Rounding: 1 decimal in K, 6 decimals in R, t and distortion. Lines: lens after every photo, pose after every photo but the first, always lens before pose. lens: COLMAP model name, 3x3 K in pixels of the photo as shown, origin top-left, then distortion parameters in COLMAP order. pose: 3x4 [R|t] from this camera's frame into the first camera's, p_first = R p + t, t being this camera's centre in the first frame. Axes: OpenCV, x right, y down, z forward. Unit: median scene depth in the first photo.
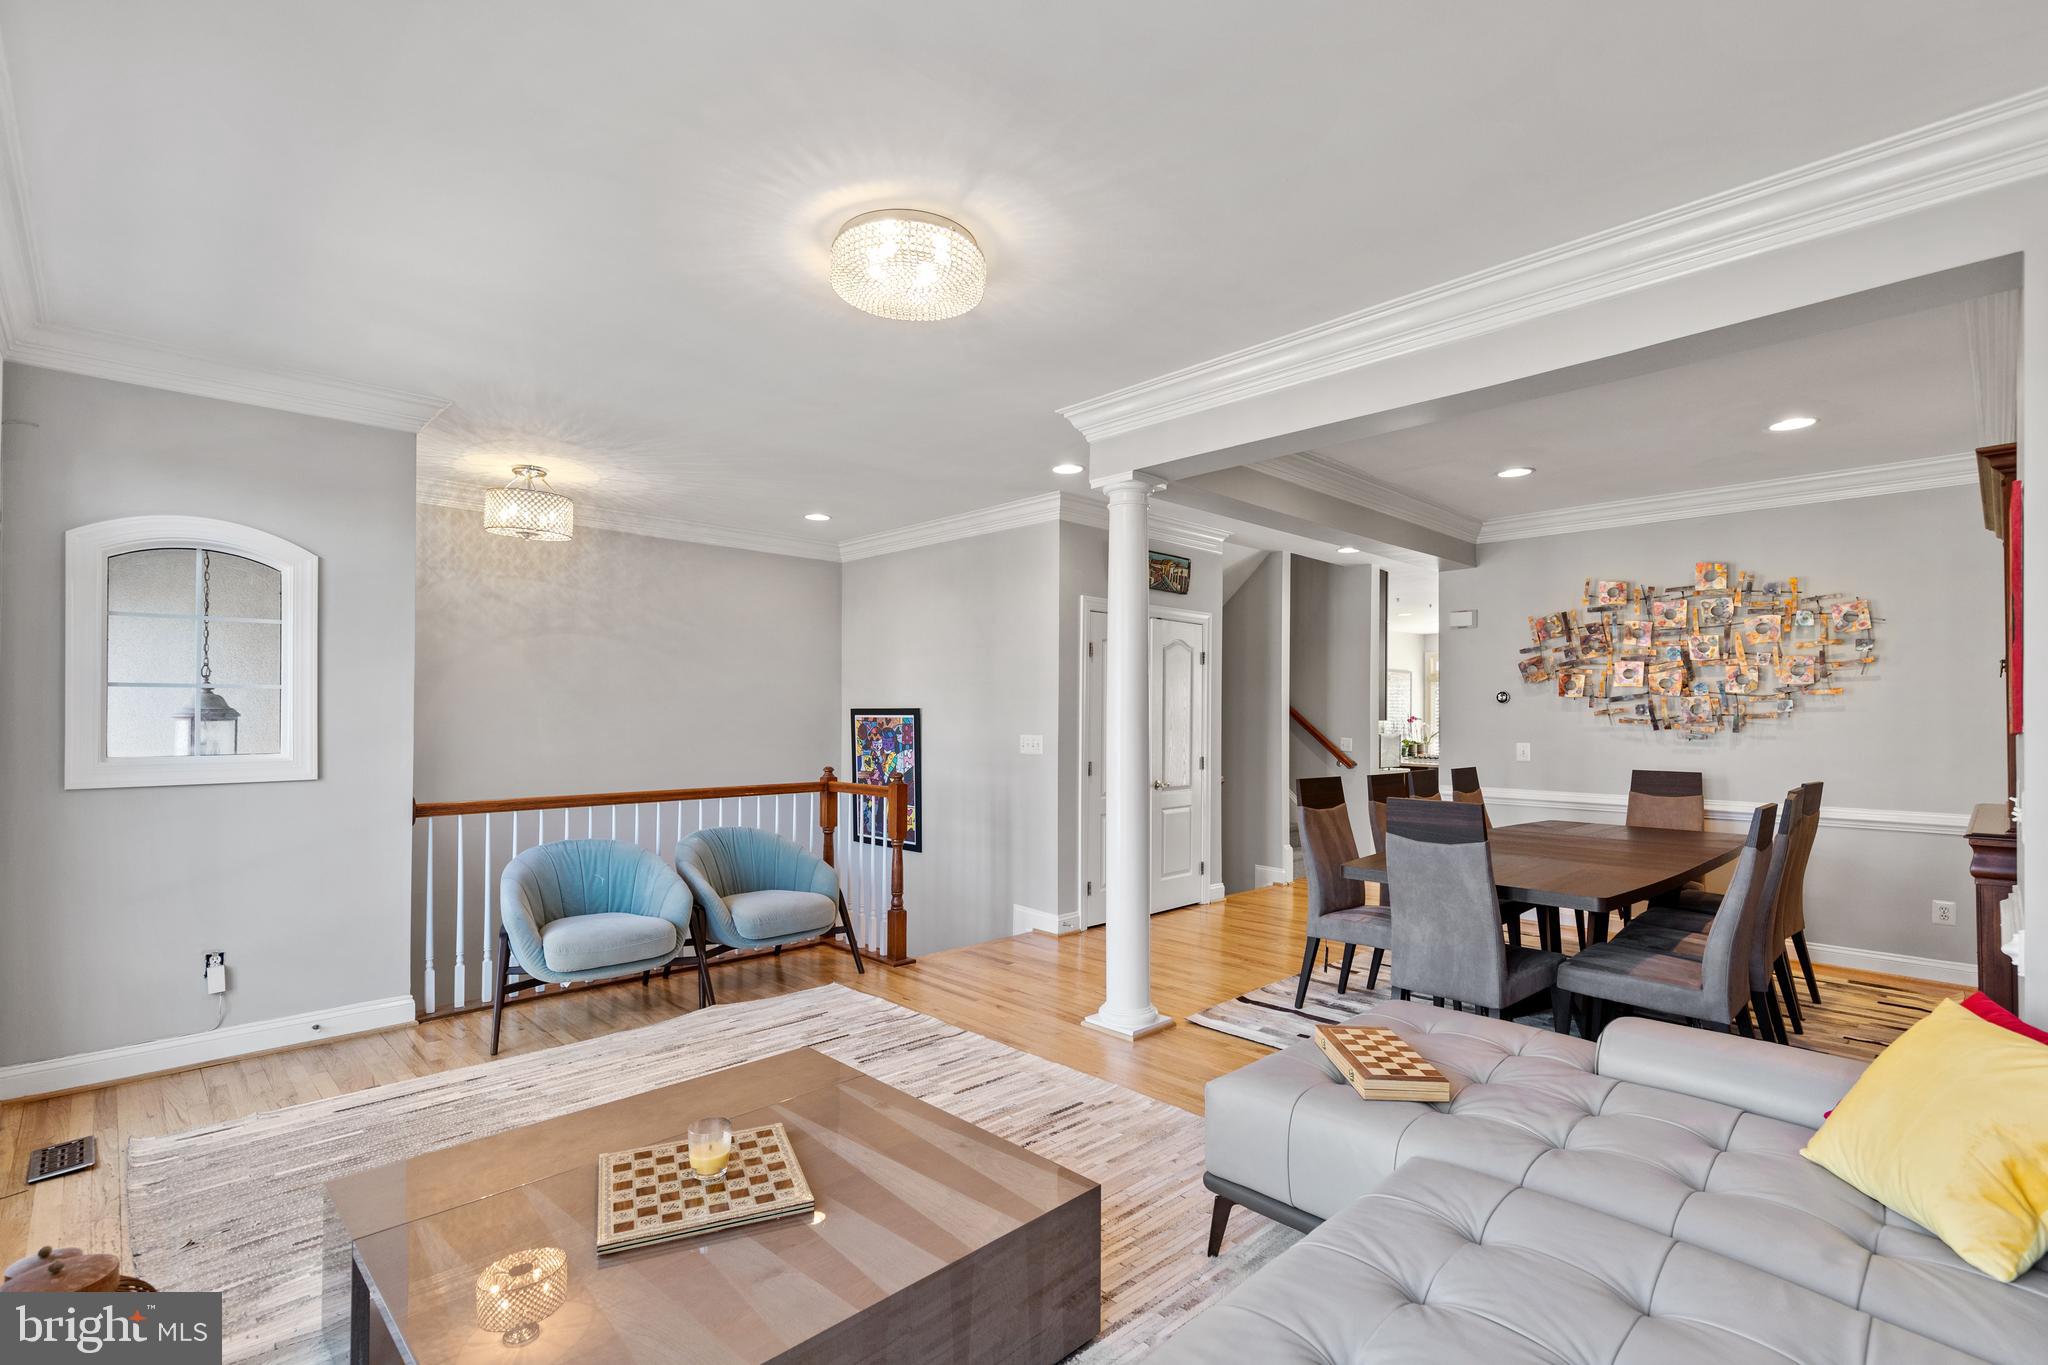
lens RADIAL K [[939.2, 0, 1034.4], [0, 939.2, 688.0], [0, 0, 1]] dist [0.012172, -0.001040]
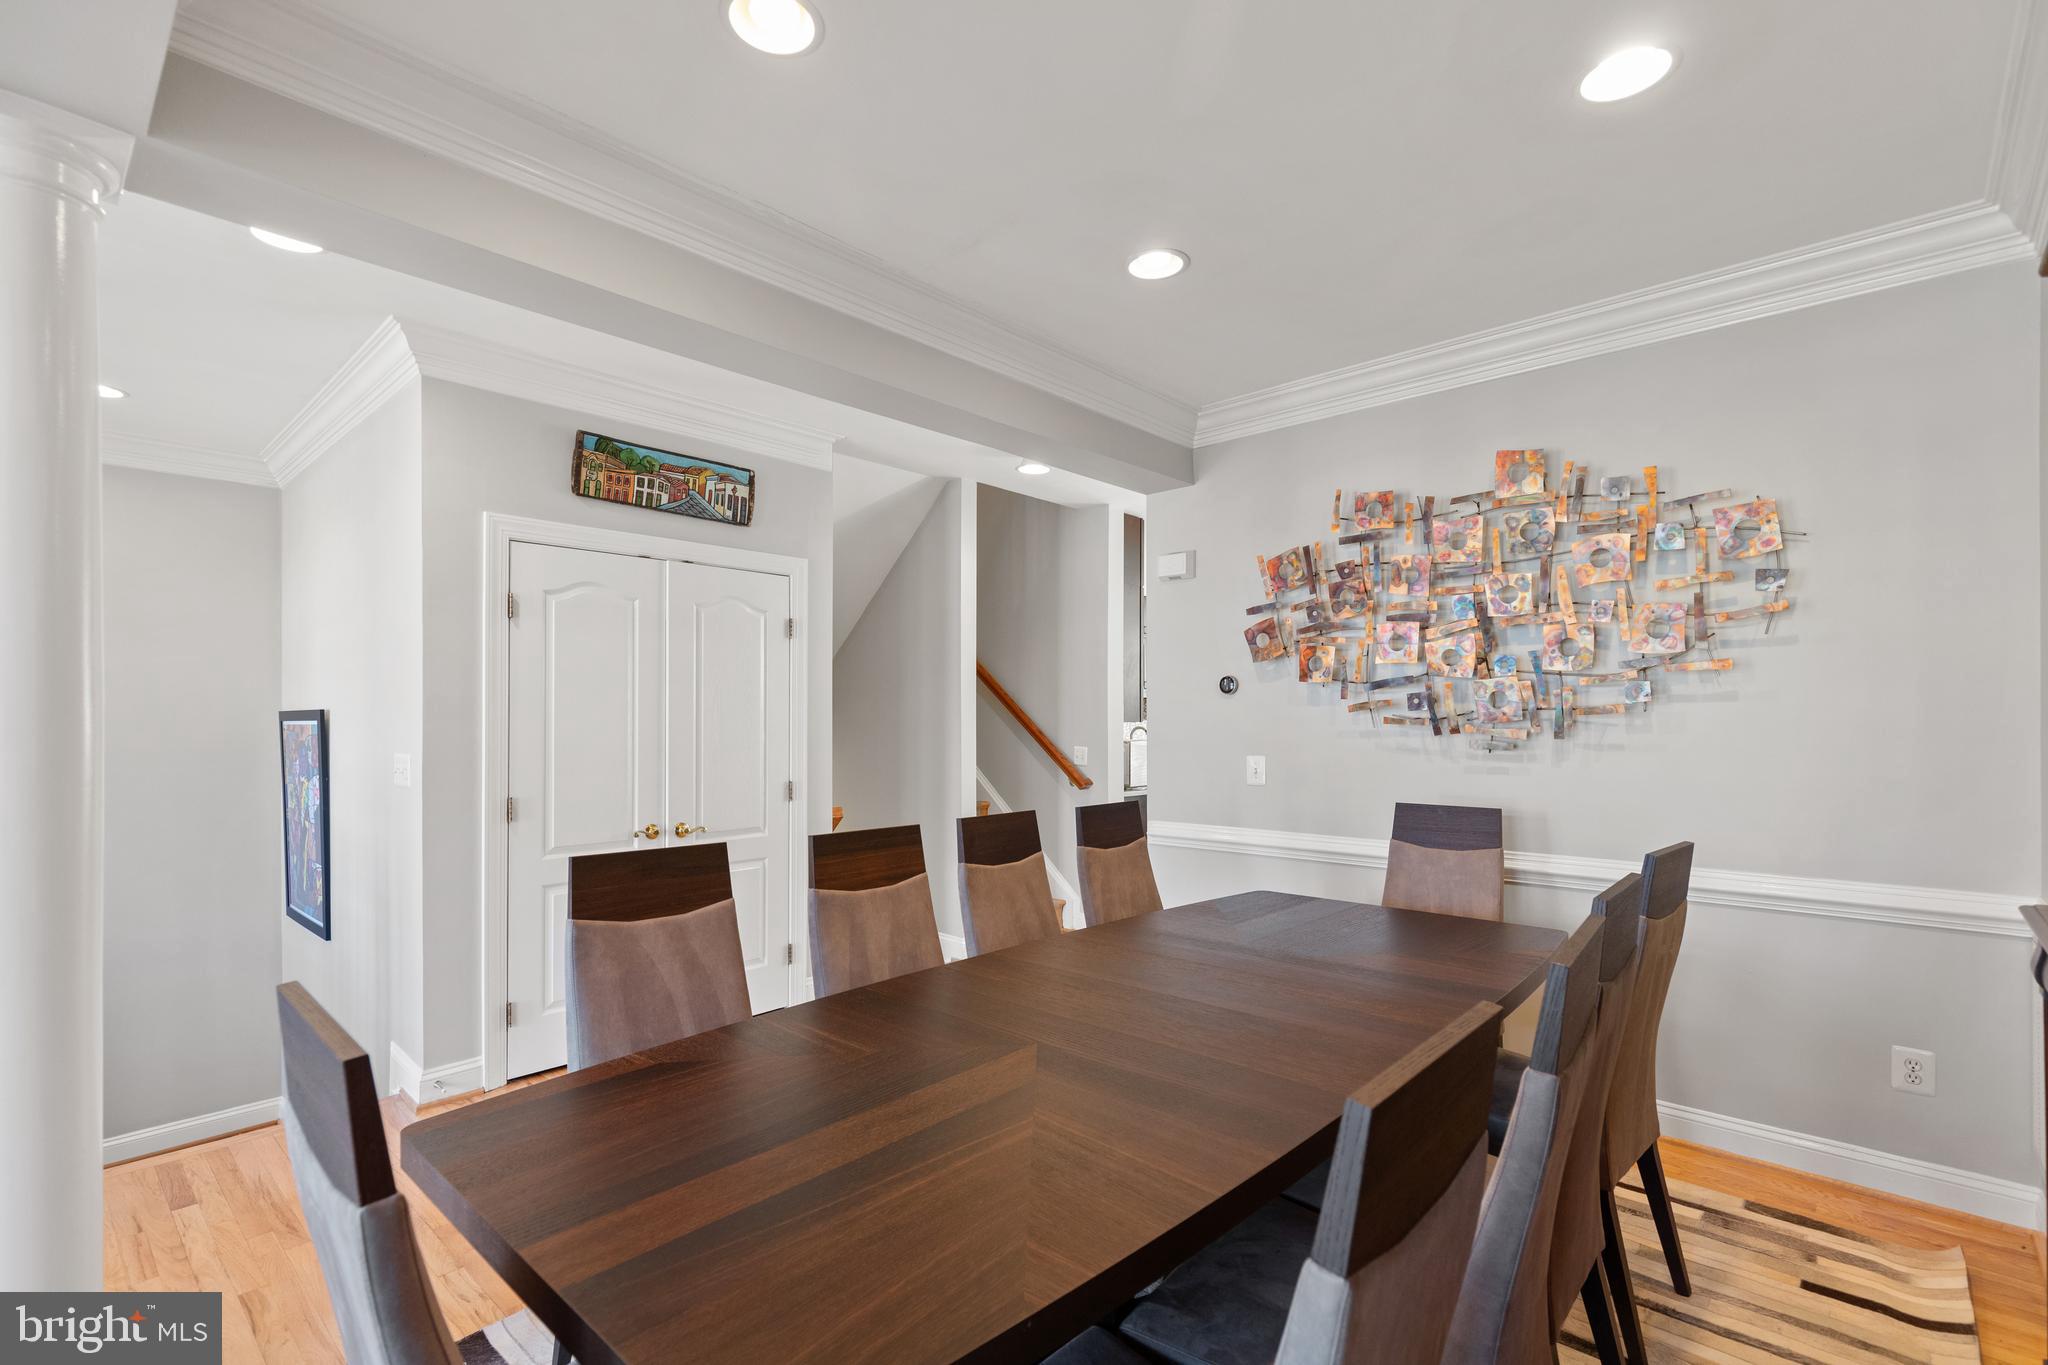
lens RADIAL K [[939.2, 0, 1013.2], [0, 939.2, 698.2], [0, 0, 1]] dist [0.012172, -0.001040]
pose [[0.998664, -0.006901, 0.051220, 0.360283], [0.006536, 0.999952, 0.007302, 0.014916], [-0.051268, -0.006957, 0.998661, 0.417835]]
